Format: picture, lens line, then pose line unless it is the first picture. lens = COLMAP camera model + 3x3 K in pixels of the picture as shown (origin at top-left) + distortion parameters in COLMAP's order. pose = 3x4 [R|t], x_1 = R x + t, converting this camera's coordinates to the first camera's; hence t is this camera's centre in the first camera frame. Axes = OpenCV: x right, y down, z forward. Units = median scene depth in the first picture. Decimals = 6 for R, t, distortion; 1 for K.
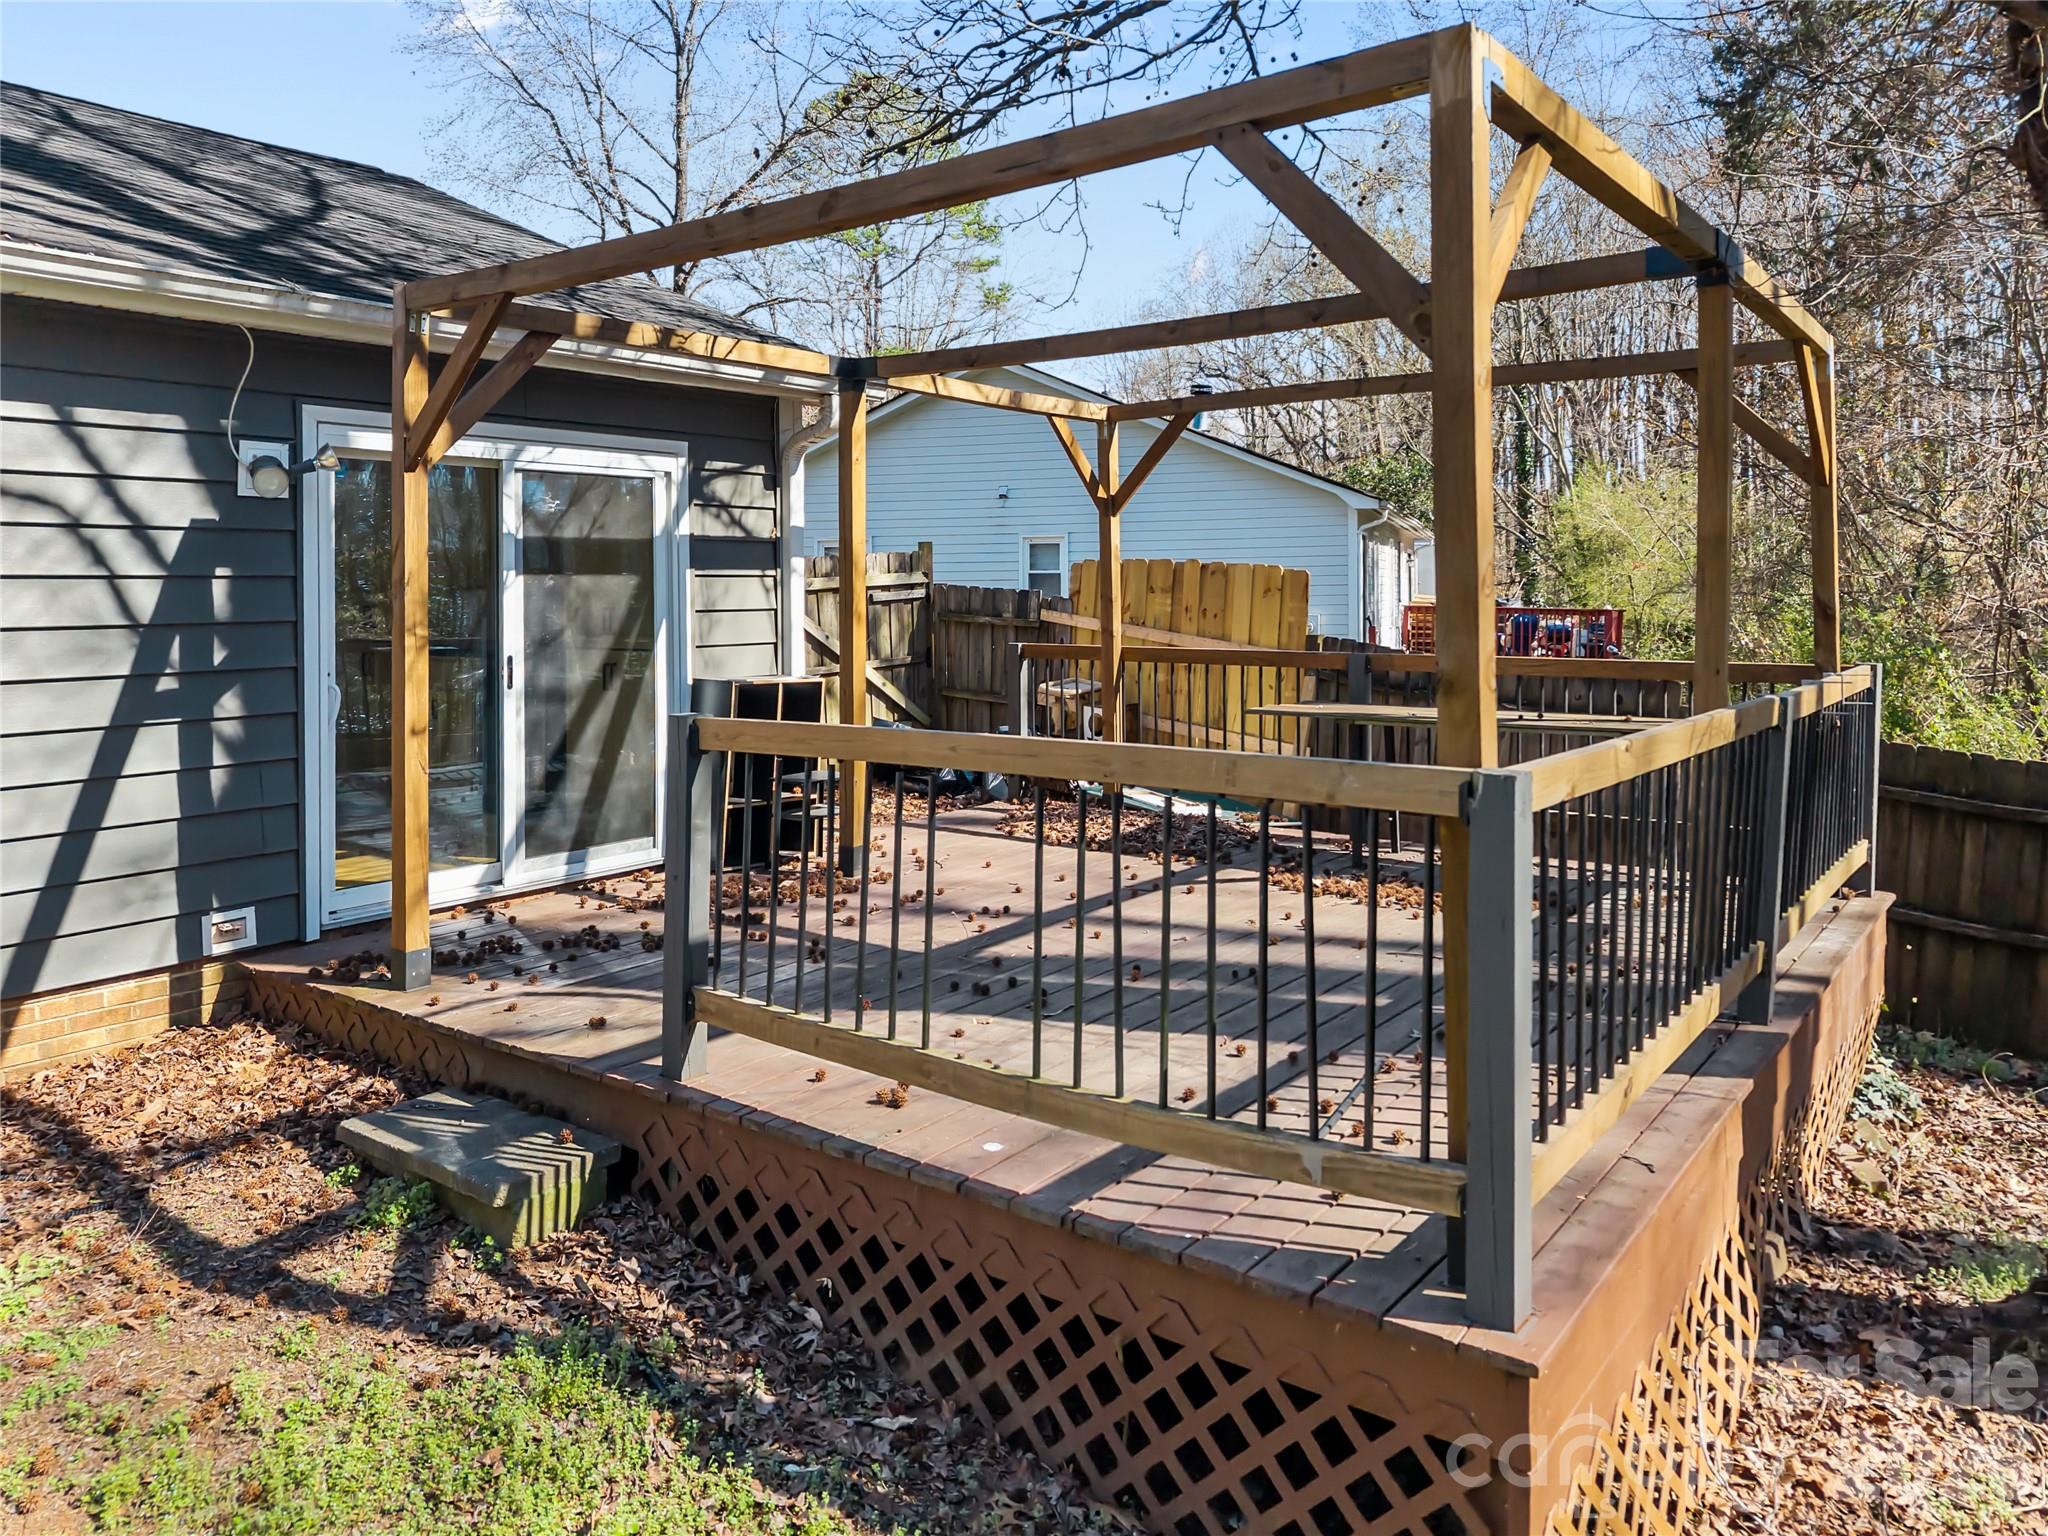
lens RADIAL K [[1446.8, 0, 1021.6], [0, 1446.8, 623.6], [0, 0, 1]] dist [0.006967, -0.000745]
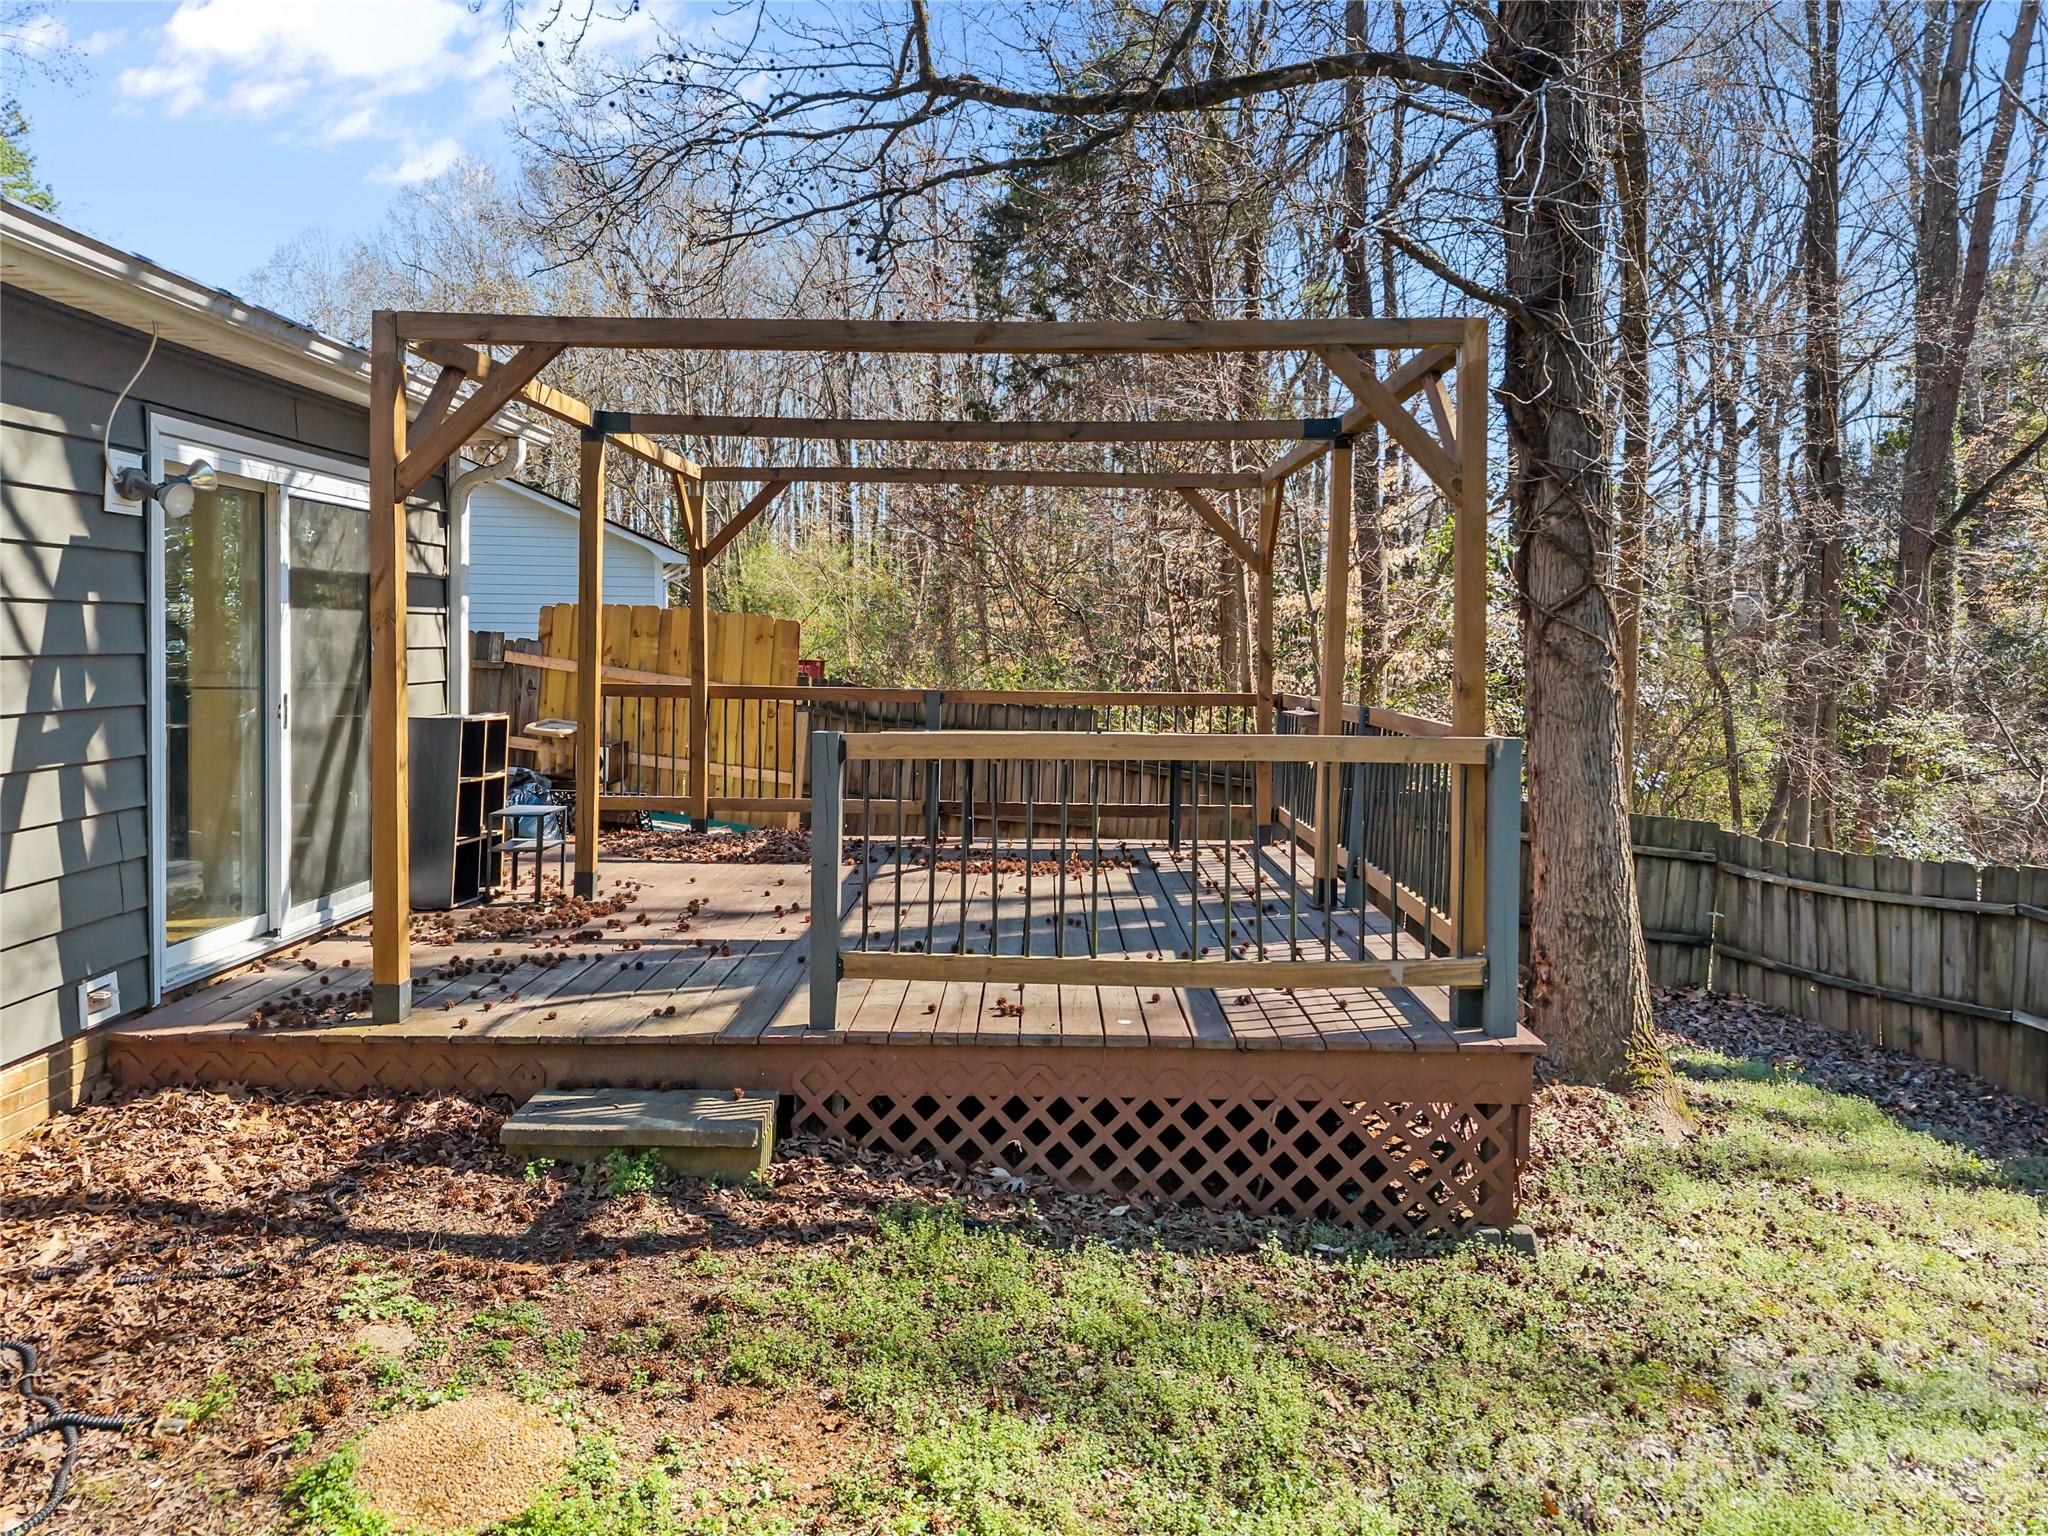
lens RADIAL K [[1402.7, 0, 1021.3], [0, 1402.7, 730.9], [0, 0, 1]] dist [0.029060, -0.004878]
pose [[0.808809, -0.025190, 0.587531, -0.599324], [0.000387, 0.999105, 0.042304, 0.009504], [-0.588071, -0.033989, 0.808095, -0.035566]]
